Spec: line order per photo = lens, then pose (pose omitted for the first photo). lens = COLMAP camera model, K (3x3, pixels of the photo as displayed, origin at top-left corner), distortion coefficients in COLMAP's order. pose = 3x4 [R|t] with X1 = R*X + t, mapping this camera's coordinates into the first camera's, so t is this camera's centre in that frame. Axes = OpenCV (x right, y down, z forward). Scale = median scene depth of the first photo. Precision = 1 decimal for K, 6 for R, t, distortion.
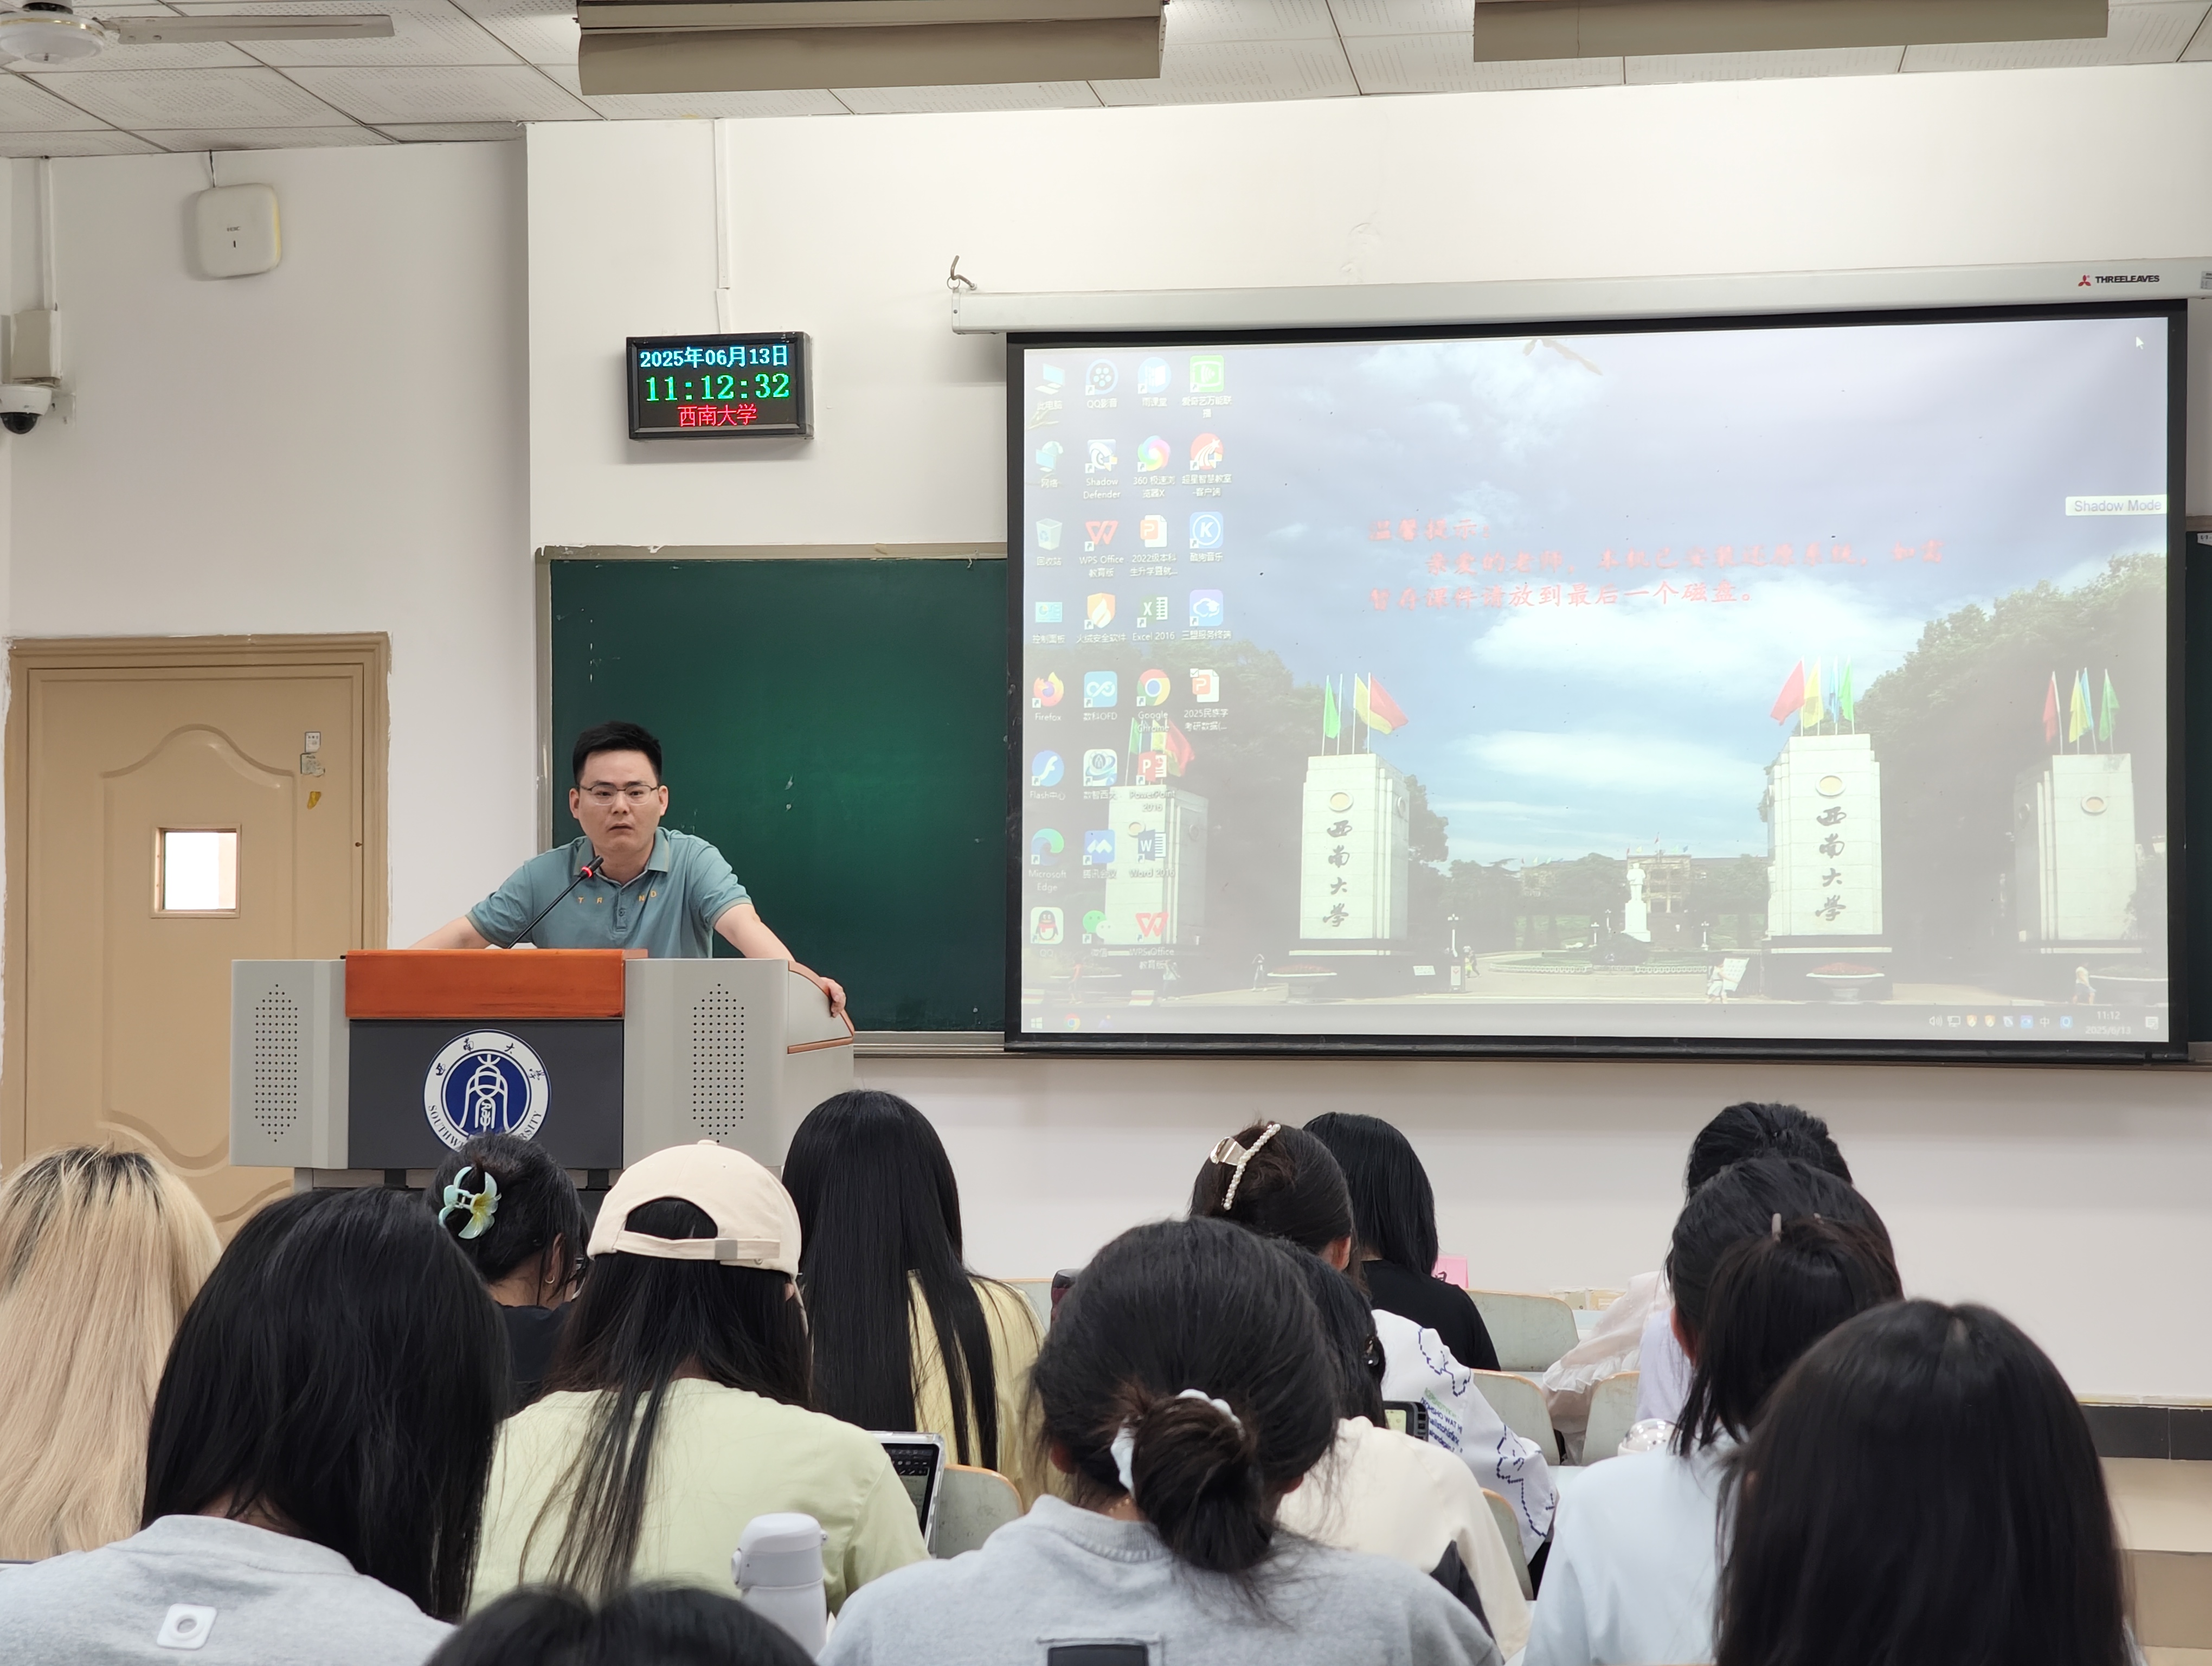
lens RADIAL K [[3924.4, 0, 1067.0], [0, 3924.4, 891.1], [0, 0, 1]] dist [0.170165, 0.000000]
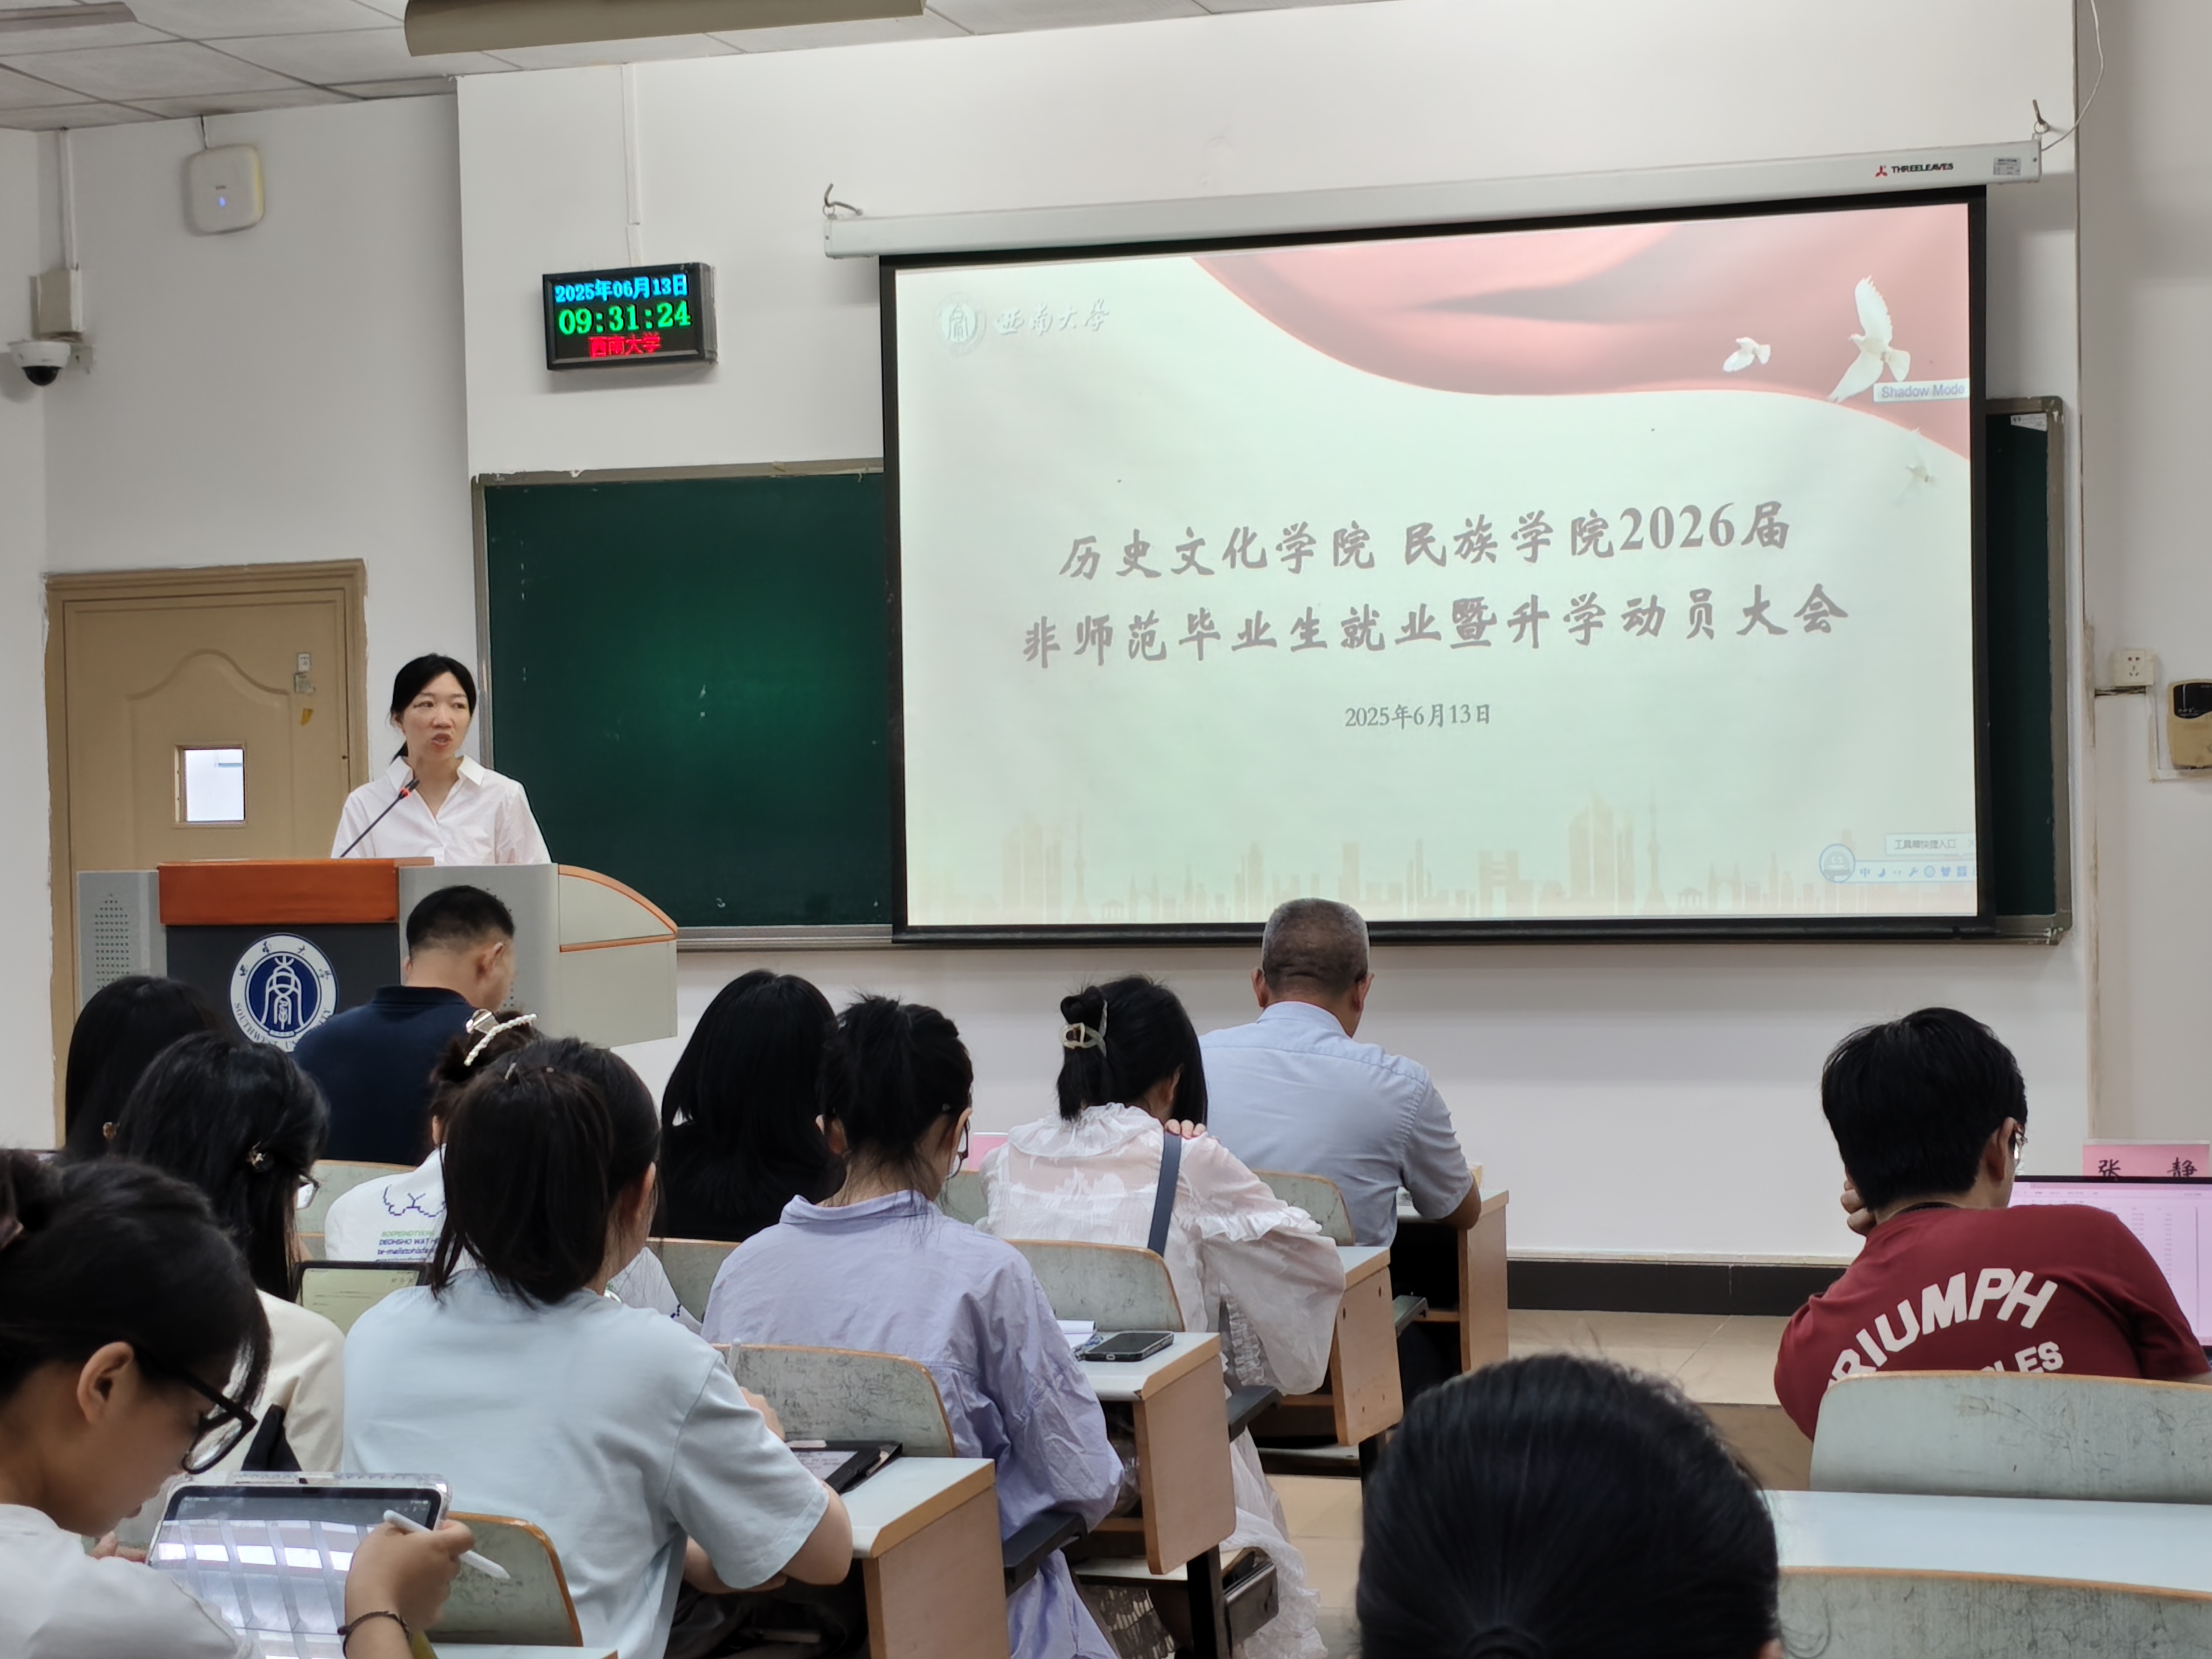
lens RADIAL K [[3886.4, 0, 1097.3], [0, 3886.4, 930.6], [0, 0, 1]] dist [0.025153, 0.000000]
pose [[0.989962, -0.015279, -0.140509, 0.184631], [0.021025, 0.998998, 0.039500, -0.002492], [0.139764, -0.042057, 0.989291, -0.020035]]
